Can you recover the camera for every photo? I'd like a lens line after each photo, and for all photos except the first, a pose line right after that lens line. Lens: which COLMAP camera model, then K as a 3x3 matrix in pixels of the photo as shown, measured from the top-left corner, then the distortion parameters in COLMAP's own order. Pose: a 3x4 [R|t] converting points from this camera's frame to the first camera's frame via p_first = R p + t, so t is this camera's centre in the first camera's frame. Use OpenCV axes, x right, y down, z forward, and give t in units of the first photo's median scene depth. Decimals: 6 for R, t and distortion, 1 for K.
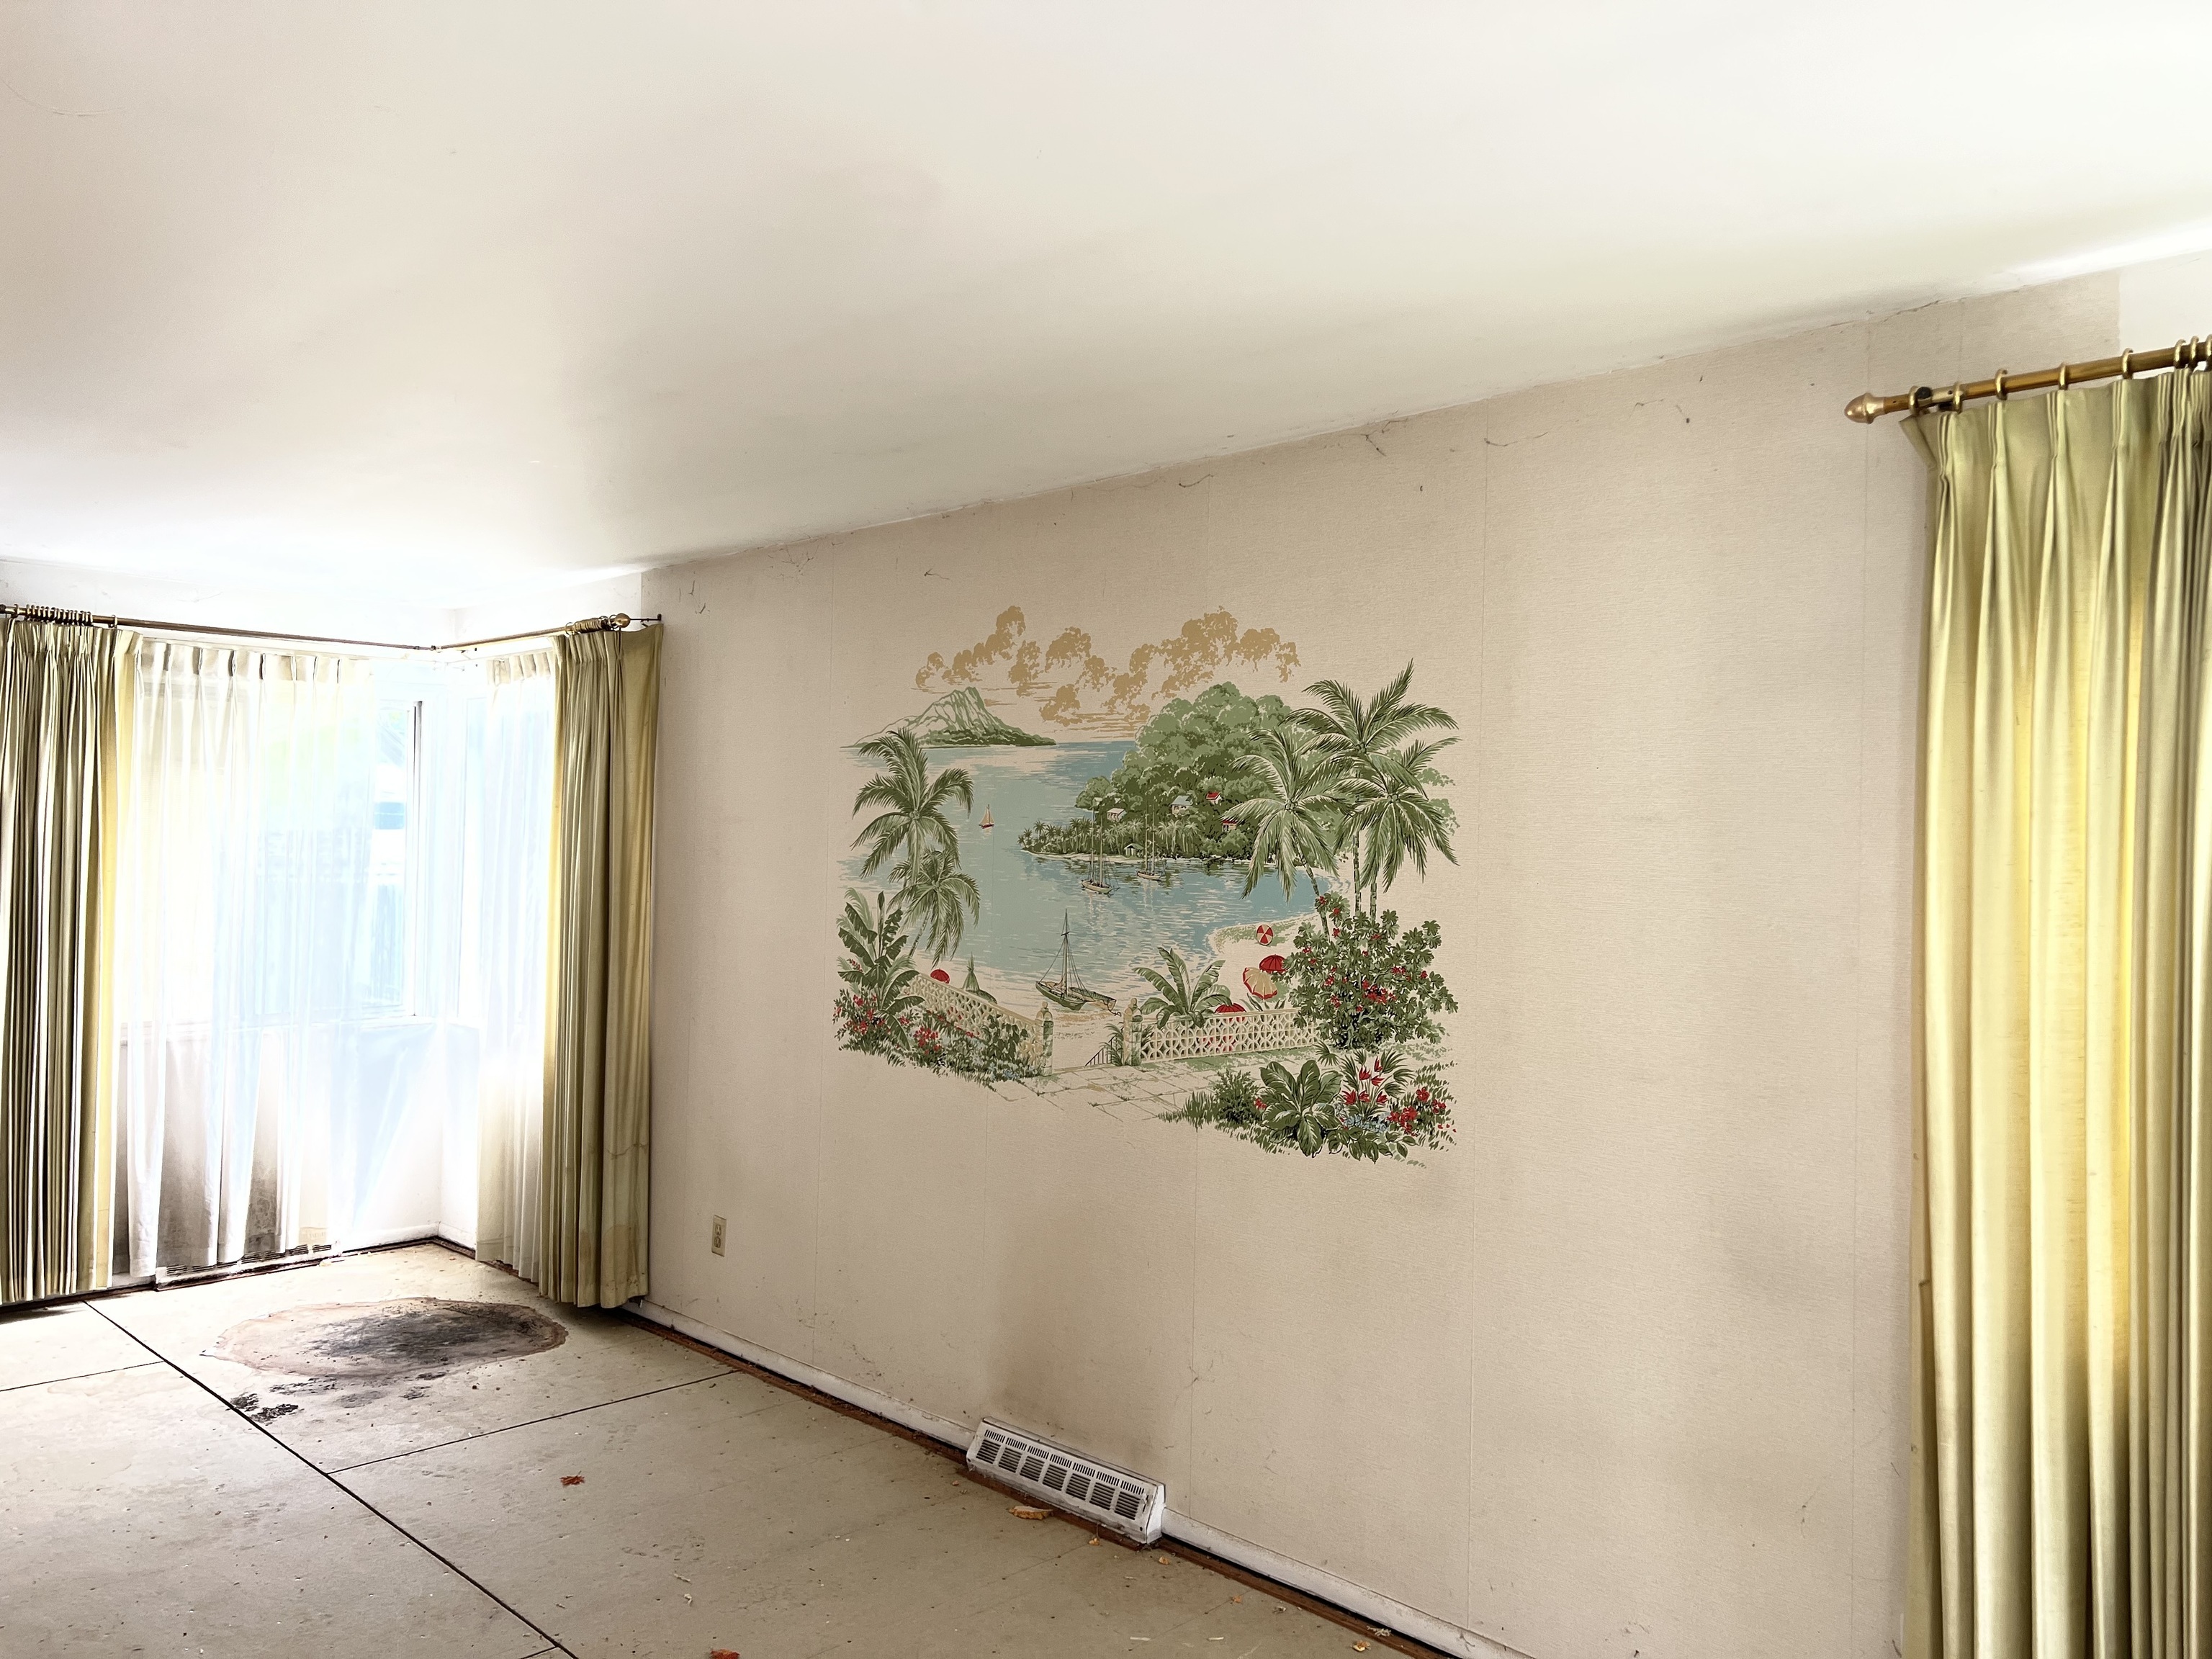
lens RADIAL K [[1703.8, 0, 1119.7], [0, 1703.8, 821.0], [0, 0, 1]] dist [0.078523, -0.072877]
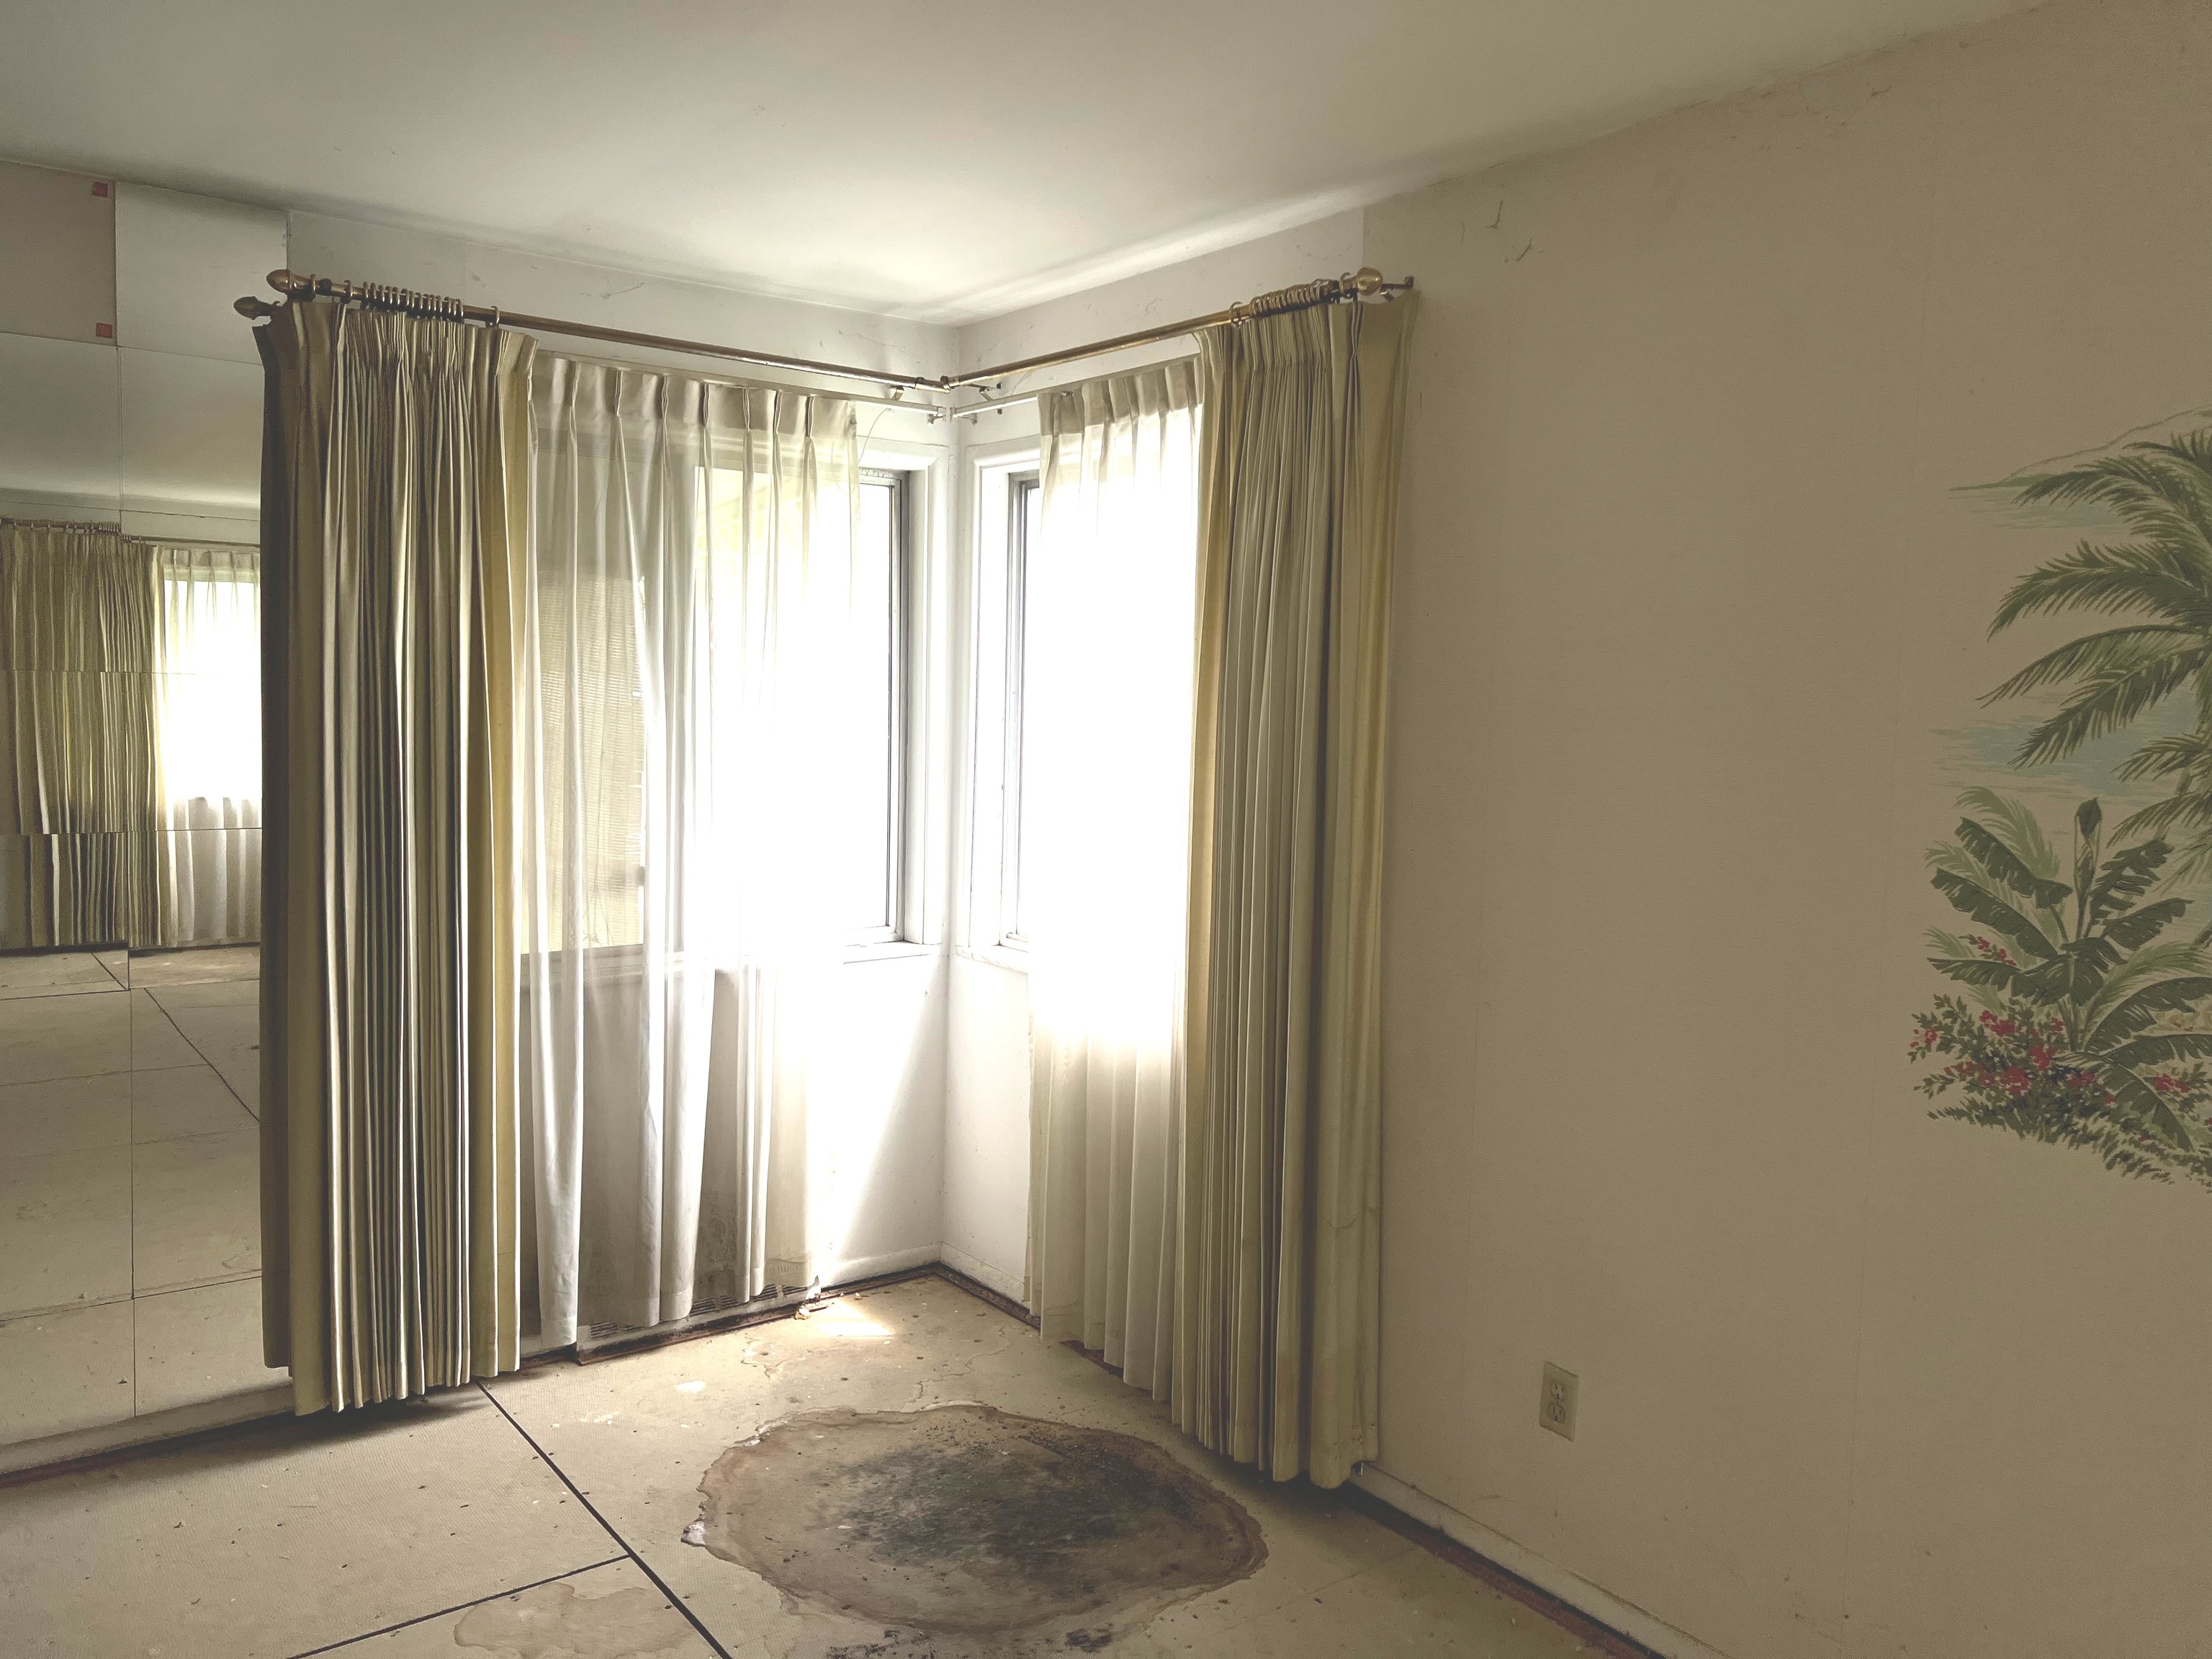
lens RADIAL K [[1703.8, 0, 1113.9], [0, 1703.8, 820.6], [0, 0, 1]] dist [0.078523, -0.072877]
pose [[0.991333, 0.015799, -0.130417, -0.295007], [-0.003930, 0.995864, 0.090770, 0.004830], [0.131312, -0.089471, 0.987295, 0.433618]]
